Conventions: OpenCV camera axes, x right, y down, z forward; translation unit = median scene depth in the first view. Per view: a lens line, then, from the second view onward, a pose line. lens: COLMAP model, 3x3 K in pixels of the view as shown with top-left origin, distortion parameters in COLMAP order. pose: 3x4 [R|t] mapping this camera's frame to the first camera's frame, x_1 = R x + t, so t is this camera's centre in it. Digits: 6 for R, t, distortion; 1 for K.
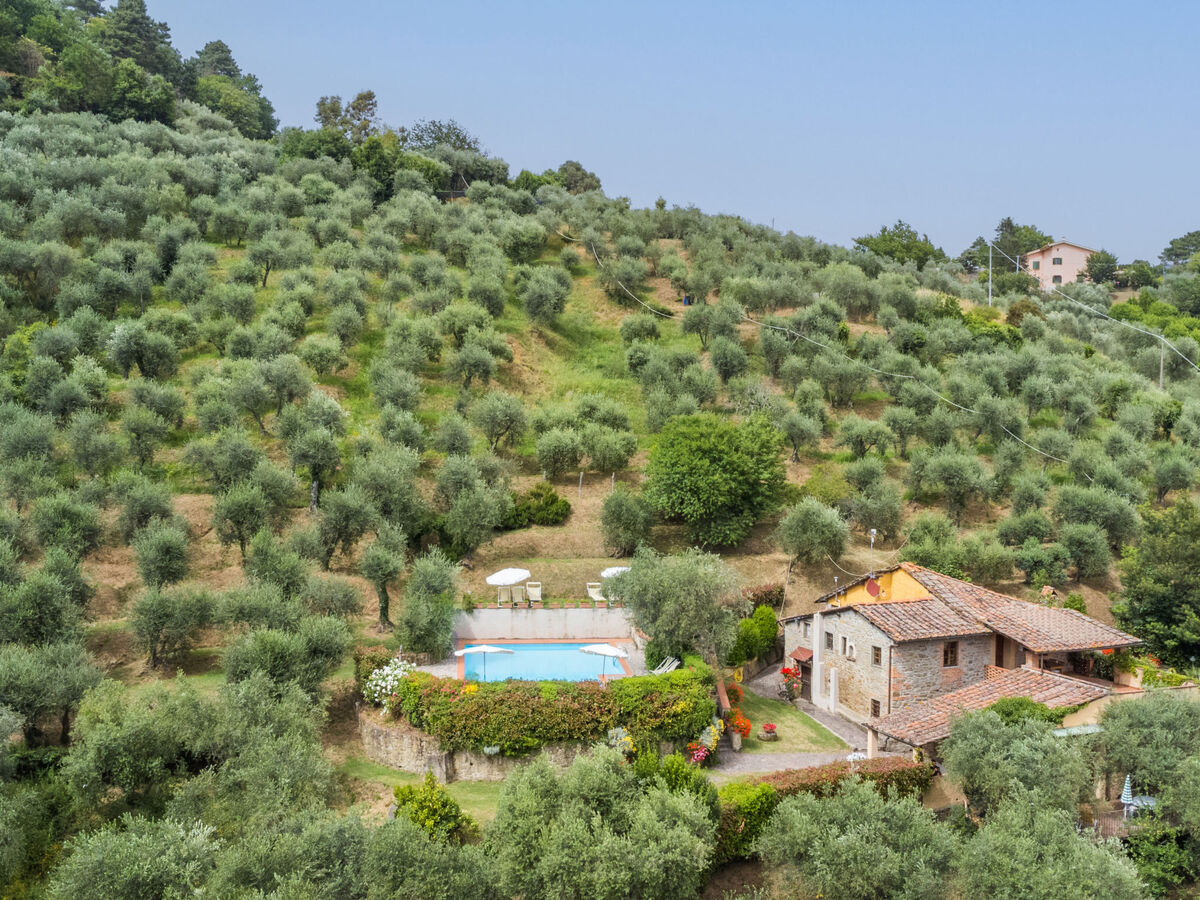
lens RADIAL K [[1123.7, 0, 600.0], [0, 1123.7, 450.0], [0, 0, 1]] dist [0.001604, 0.031842]
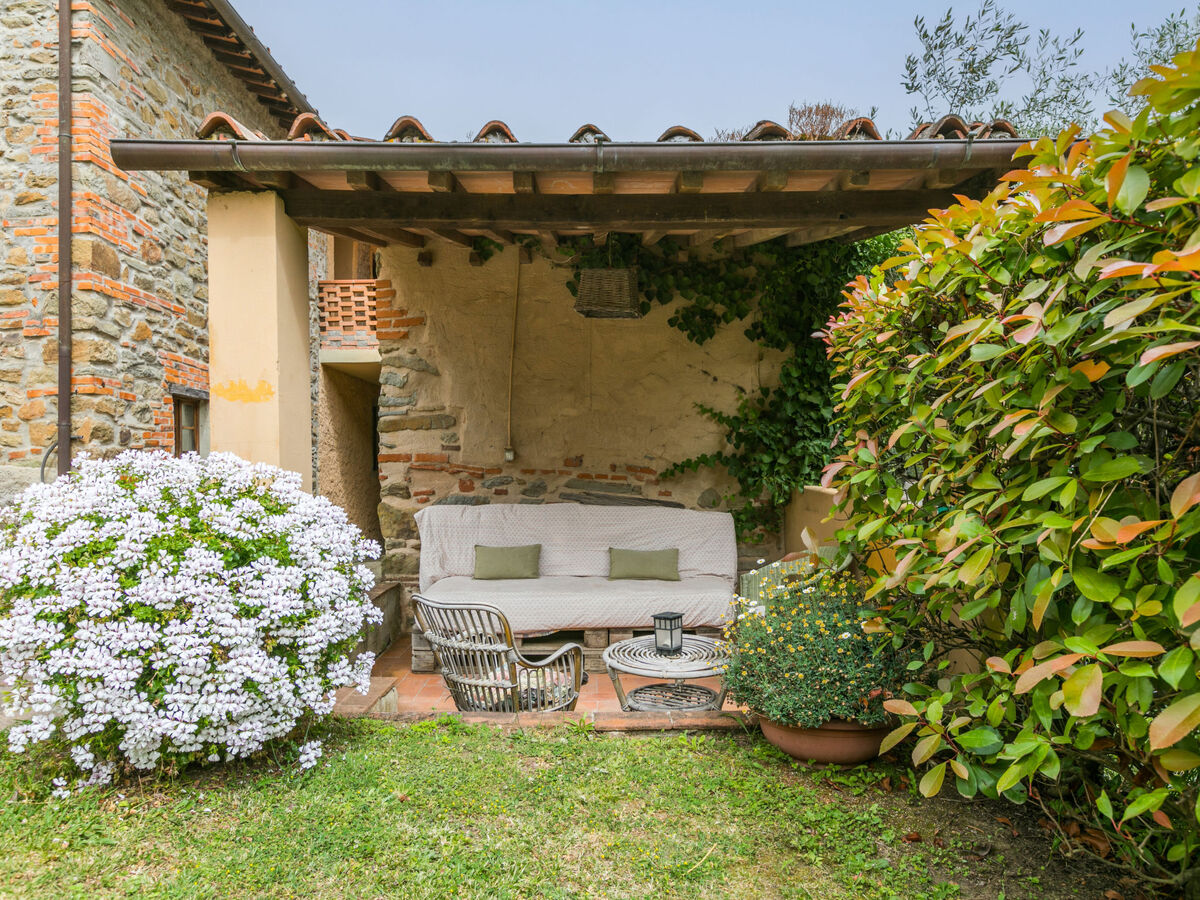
lens RADIAL K [[788.8, 0, 600.0], [0, 788.8, 450.0], [0, 0, 1]] dist [-0.013323, -0.000213]
pose [[0.385499, -0.010814, 0.922645, 0.166161], [0.040536, 0.999164, -0.005226, 0.233485], [-0.921817, 0.039415, 0.385615, 0.818242]]
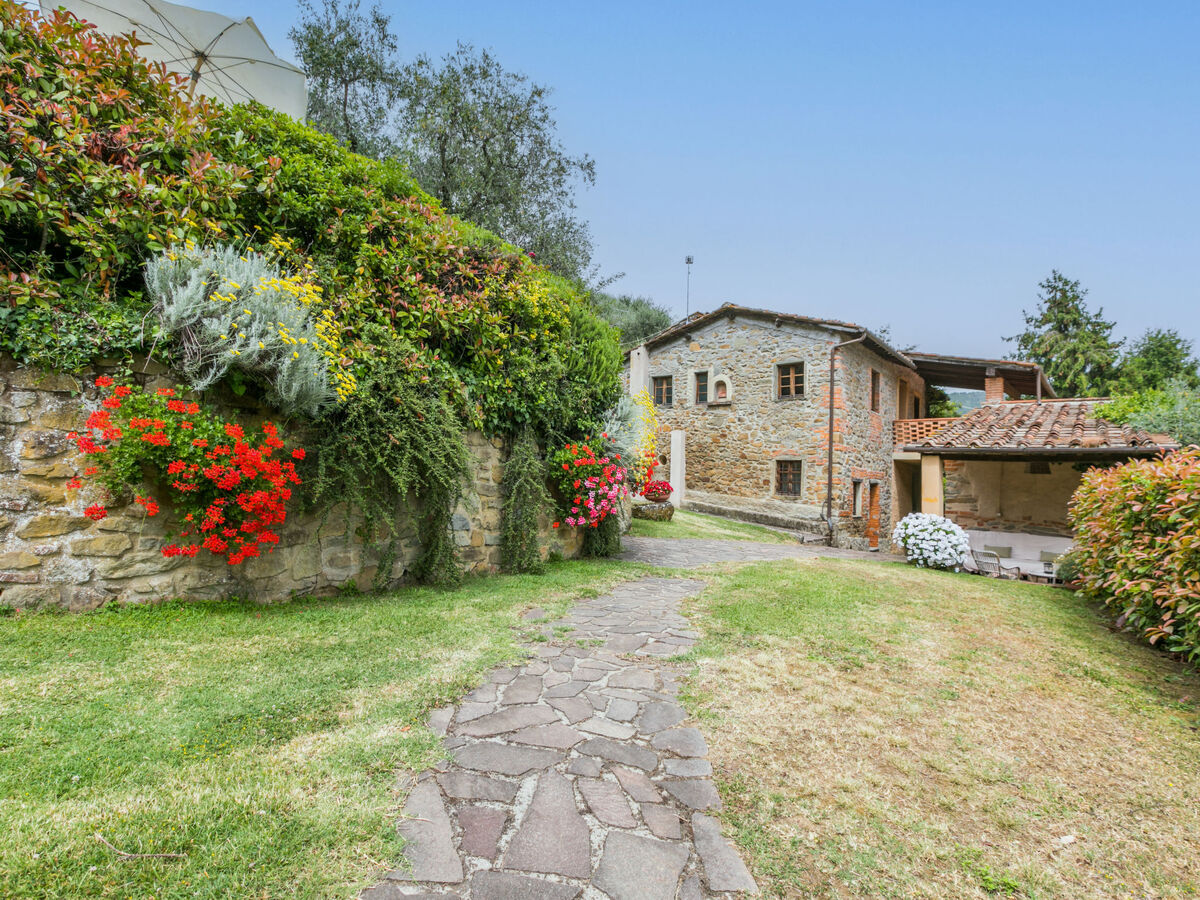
lens RADIAL K [[635.4, 0, 600.0], [0, 635.4, 450.0], [0, 0, 1]] dist [-0.002094, 0.000721]
pose [[0.875452, 0.044464, 0.481255, 0.015860], [-0.013011, 0.997566, -0.068500, 0.227464], [-0.483129, 0.053707, 0.873900, 0.734808]]
